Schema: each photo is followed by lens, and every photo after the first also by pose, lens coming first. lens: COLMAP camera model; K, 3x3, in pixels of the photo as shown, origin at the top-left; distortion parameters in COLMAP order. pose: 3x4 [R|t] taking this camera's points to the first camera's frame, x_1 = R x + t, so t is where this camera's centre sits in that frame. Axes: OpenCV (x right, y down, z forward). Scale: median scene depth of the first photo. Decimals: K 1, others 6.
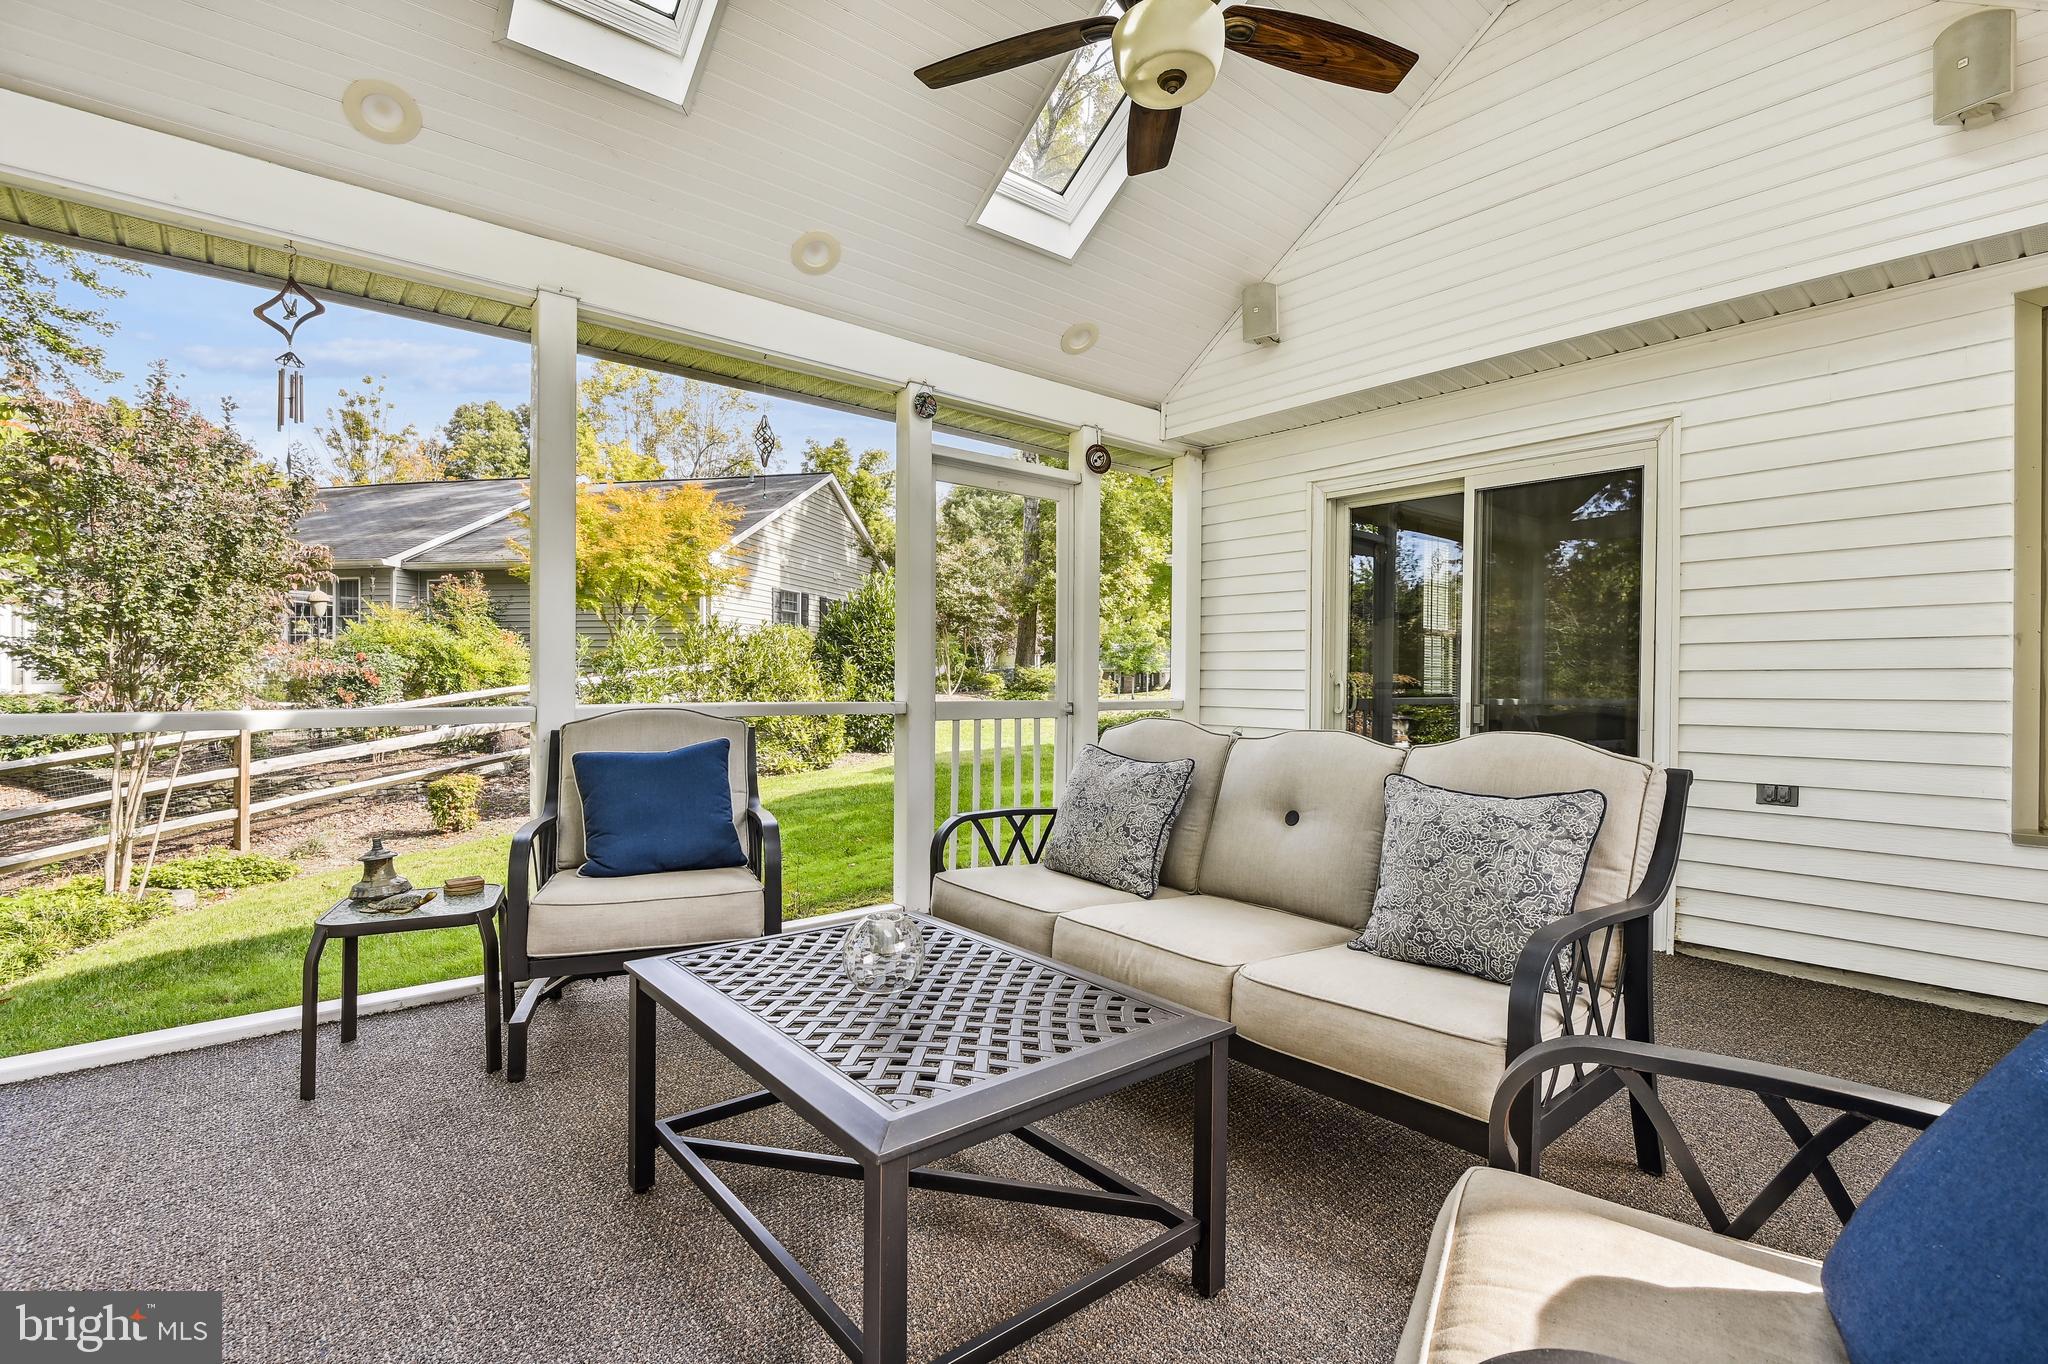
lens RADIAL K [[954.7, 0, 1033.9], [0, 954.7, 676.0], [0, 0, 1]] dist [-0.000961, -0.000380]
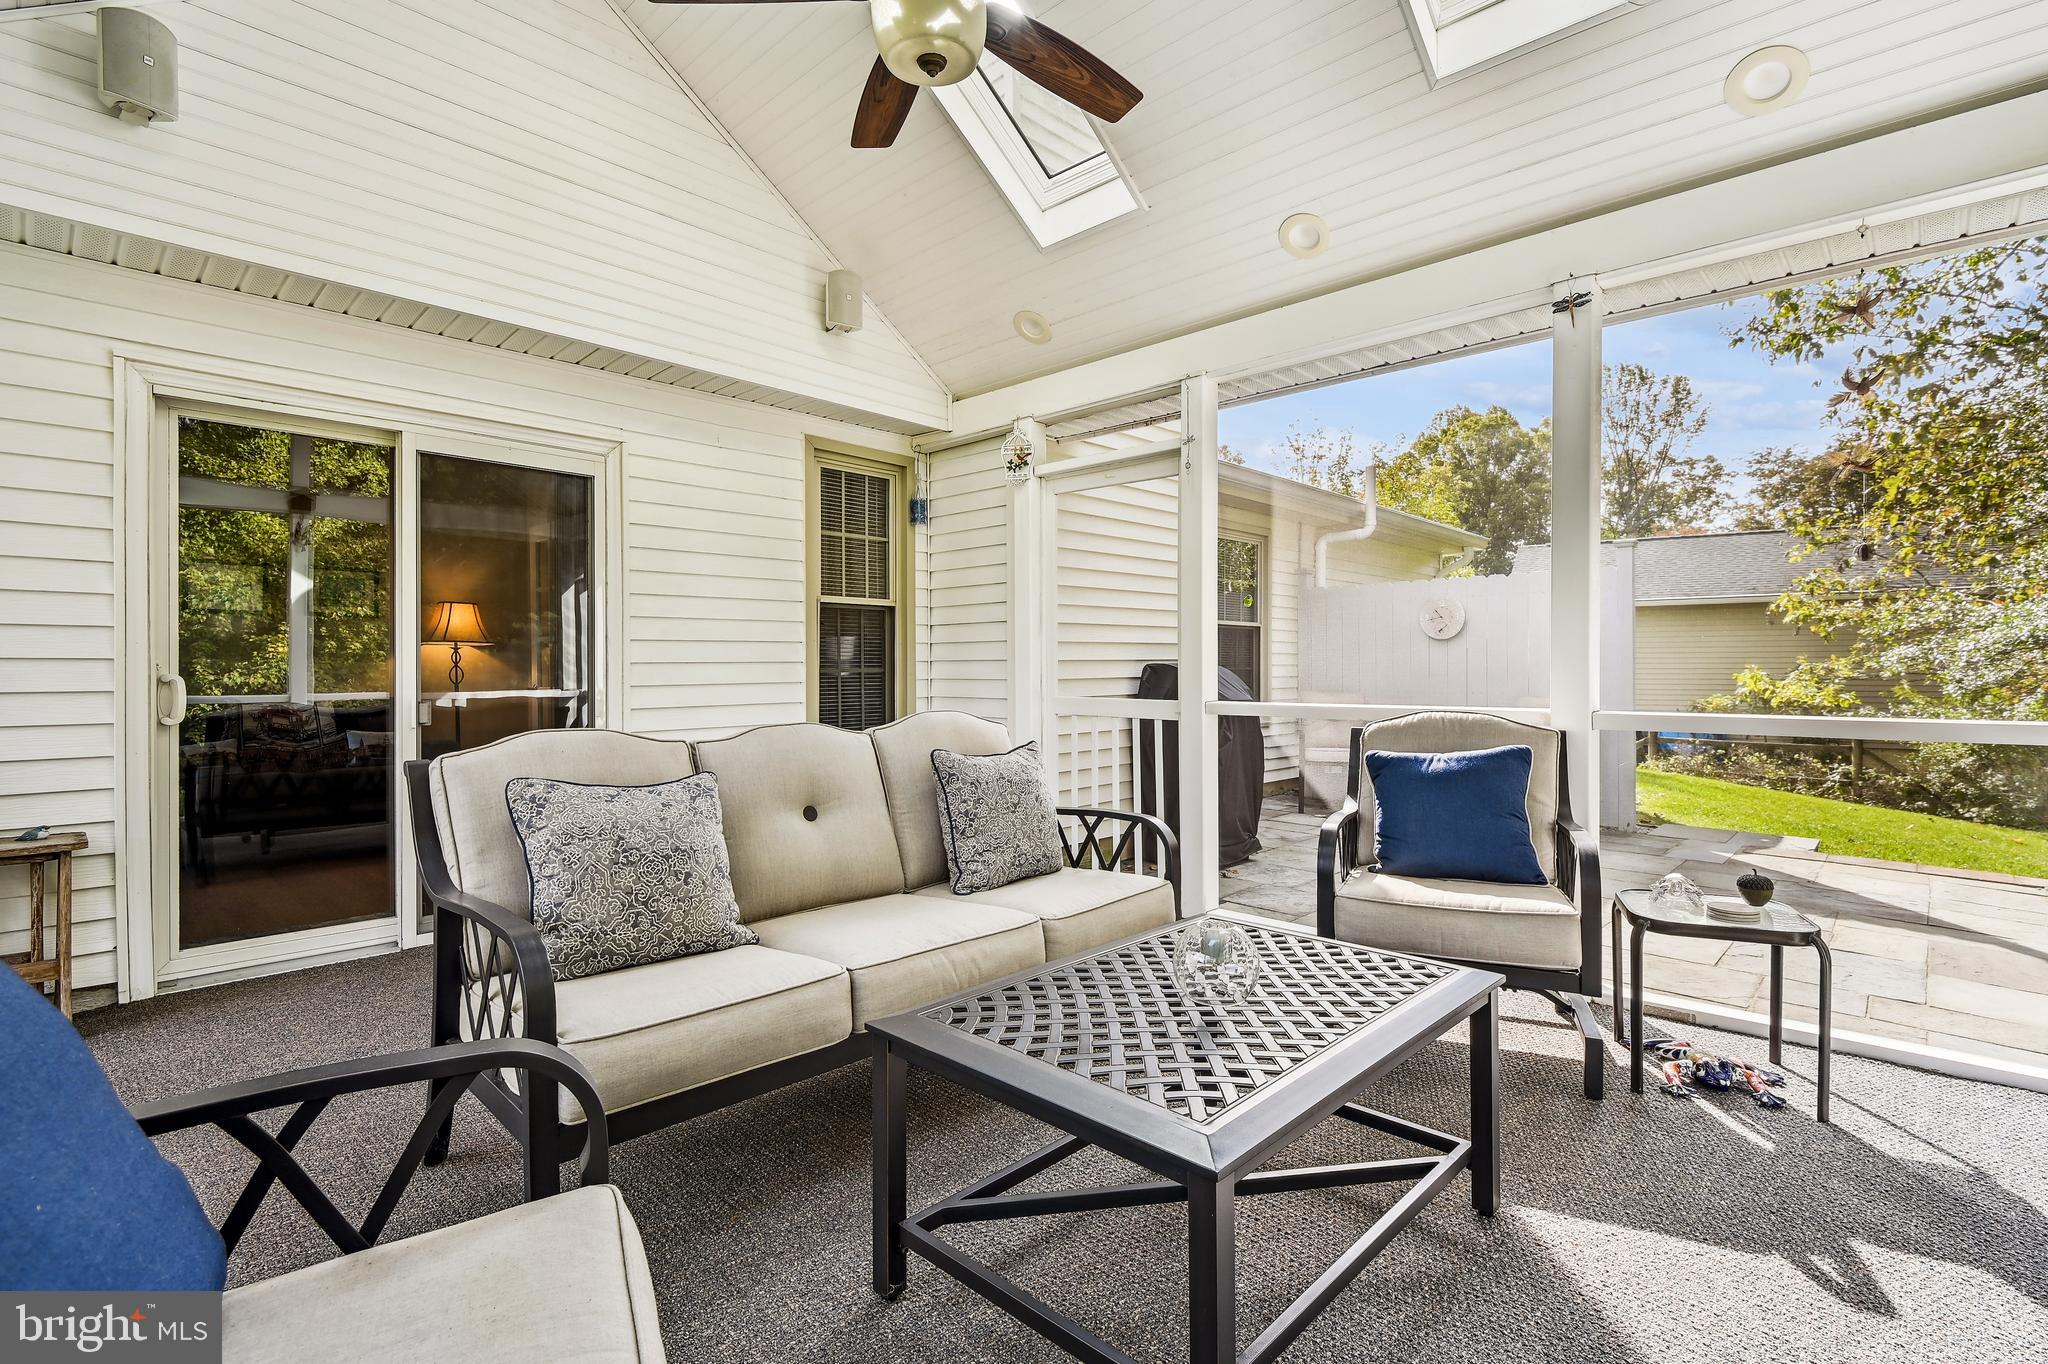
lens RADIAL K [[954.7, 0, 1033.4], [0, 954.7, 678.9], [0, 0, 1]] dist [-0.000961, -0.000380]
pose [[-0.109240, -0.017871, 0.993855, -0.555393], [-0.002387, 0.999840, 0.017716, -0.006923], [-0.994012, -0.000437, -0.109266, 0.657182]]
